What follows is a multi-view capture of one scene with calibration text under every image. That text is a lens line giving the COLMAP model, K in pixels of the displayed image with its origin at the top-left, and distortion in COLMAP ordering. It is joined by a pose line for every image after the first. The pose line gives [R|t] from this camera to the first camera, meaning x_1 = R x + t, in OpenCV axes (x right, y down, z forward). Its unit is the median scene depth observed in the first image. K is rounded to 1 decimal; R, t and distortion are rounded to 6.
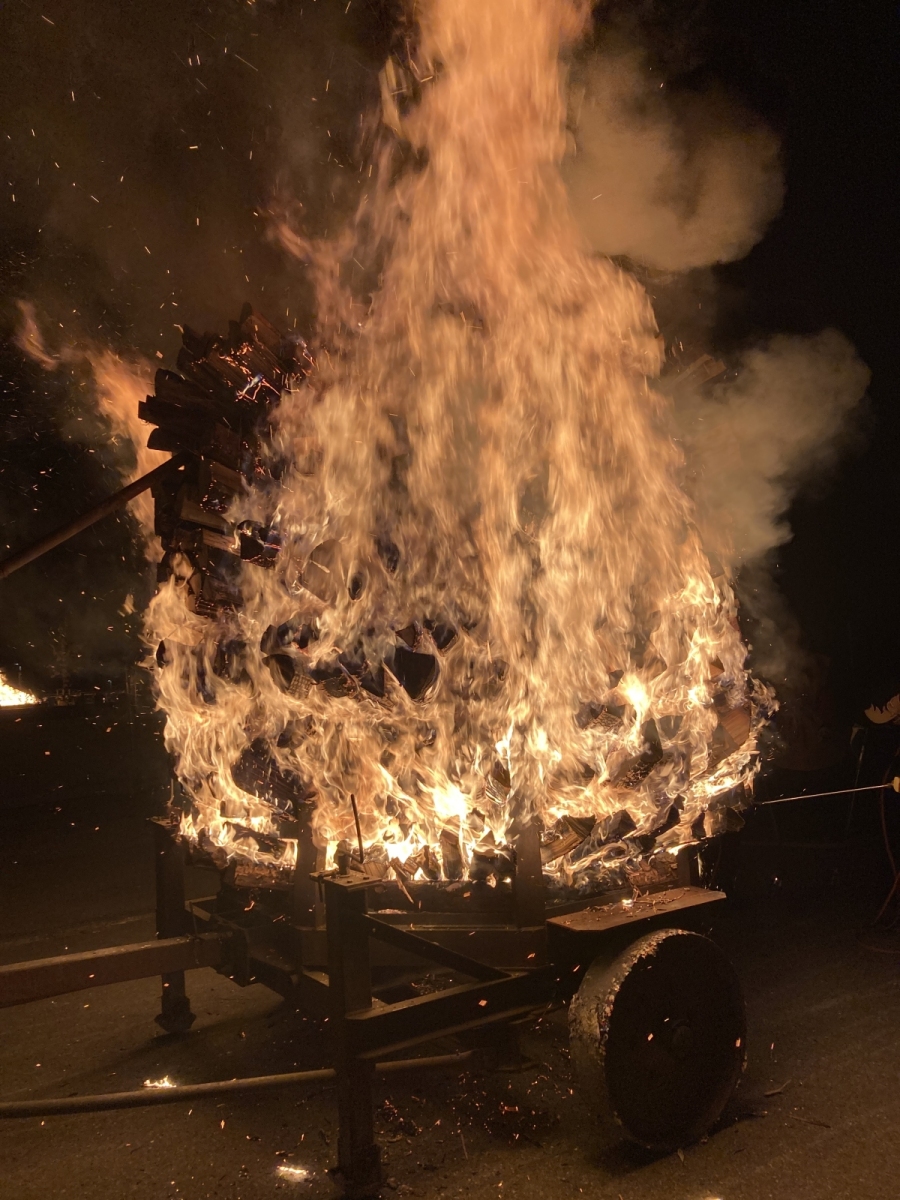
lens RADIAL K [[995.4, 0, 448.0], [0, 995.4, 591.9], [0, 0, 1]] dist [0.022032, -0.025589]
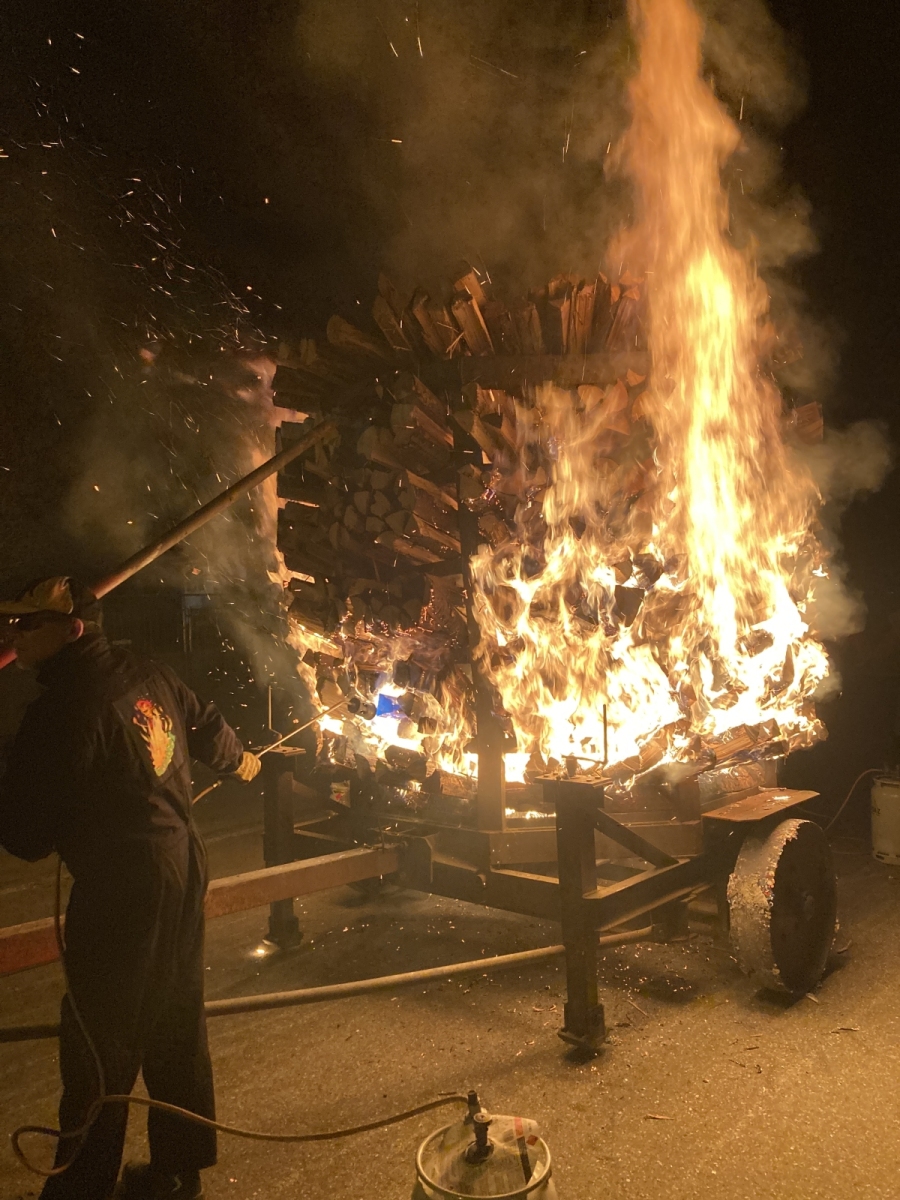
lens RADIAL K [[995.4, 0, 456.9], [0, 995.4, 597.7], [0, 0, 1]] dist [0.022032, -0.025589]
pose [[0.968346, 0.018376, 0.248934, -0.488706], [-0.027881, 0.999008, 0.034710, 0.039937], [-0.248049, -0.040552, 0.967898, -0.059503]]
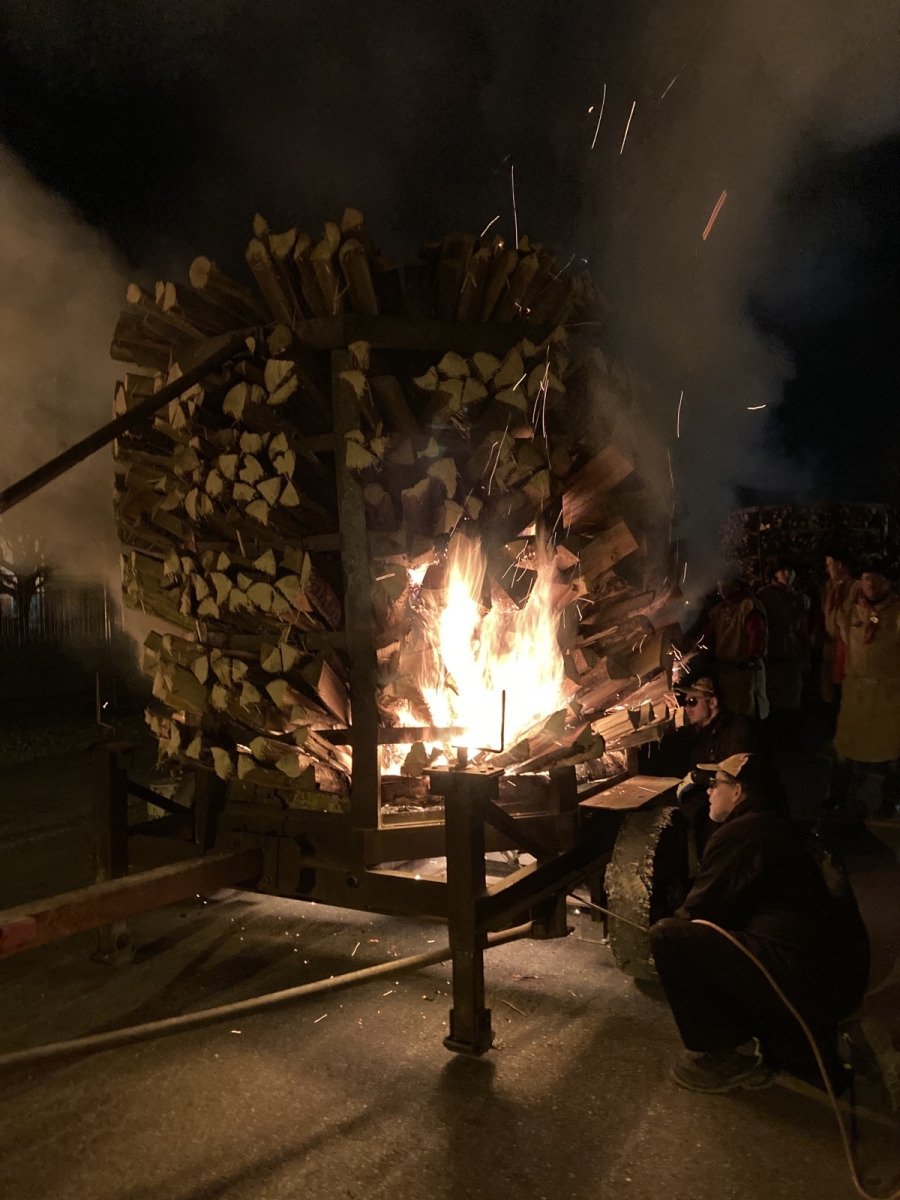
lens RADIAL K [[995.4, 0, 455.4], [0, 995.4, 591.5], [0, 0, 1]] dist [0.022032, -0.025589]
pose [[0.891905, 0.036590, 0.450740, -0.565190], [-0.055020, 0.998097, 0.027850, 0.061165], [-0.448863, -0.049640, 0.892221, 0.054315]]
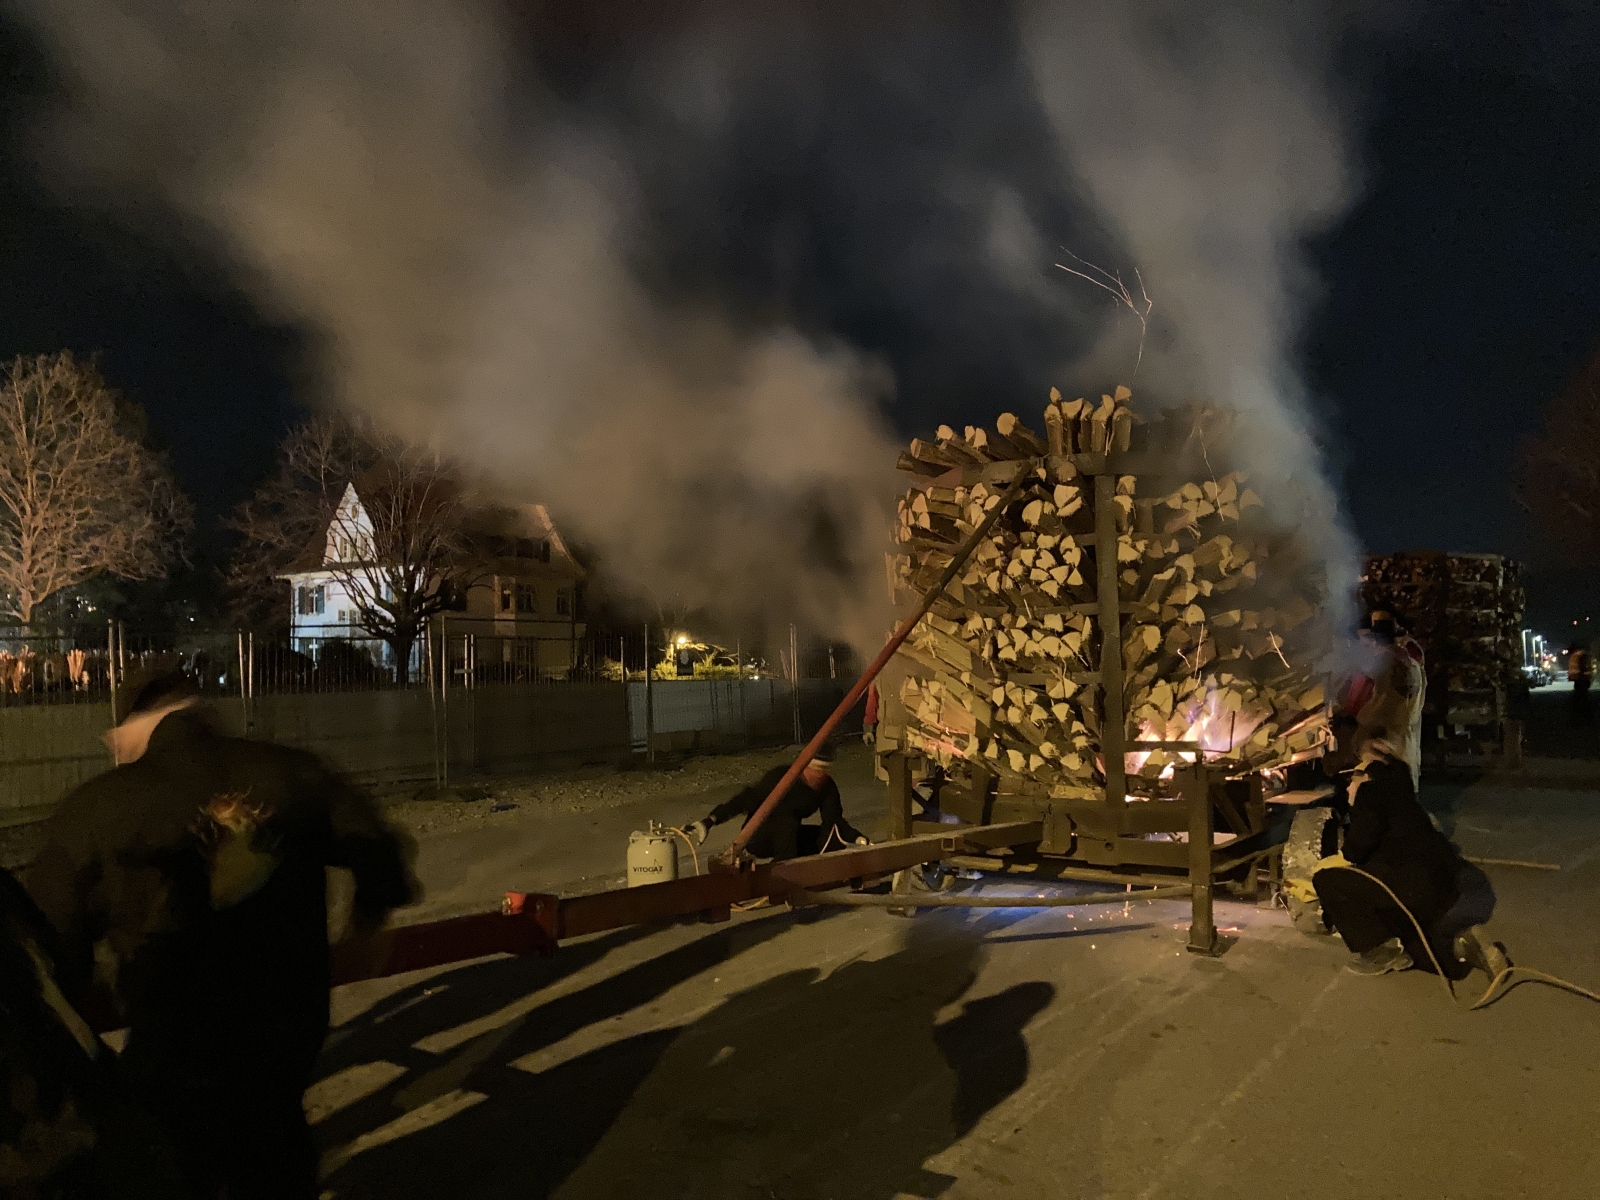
lens RADIAL K [[1327.2, 0, 771.4], [0, 1327.2, 626.0], [0, 0, 1]] dist [0.022032, -0.025589]
pose [[0.929595, 0.054037, 0.364600, -1.437783], [-0.065905, 0.997622, 0.020177, 0.062903], [-0.362642, -0.042786, 0.930946, -0.681316]]
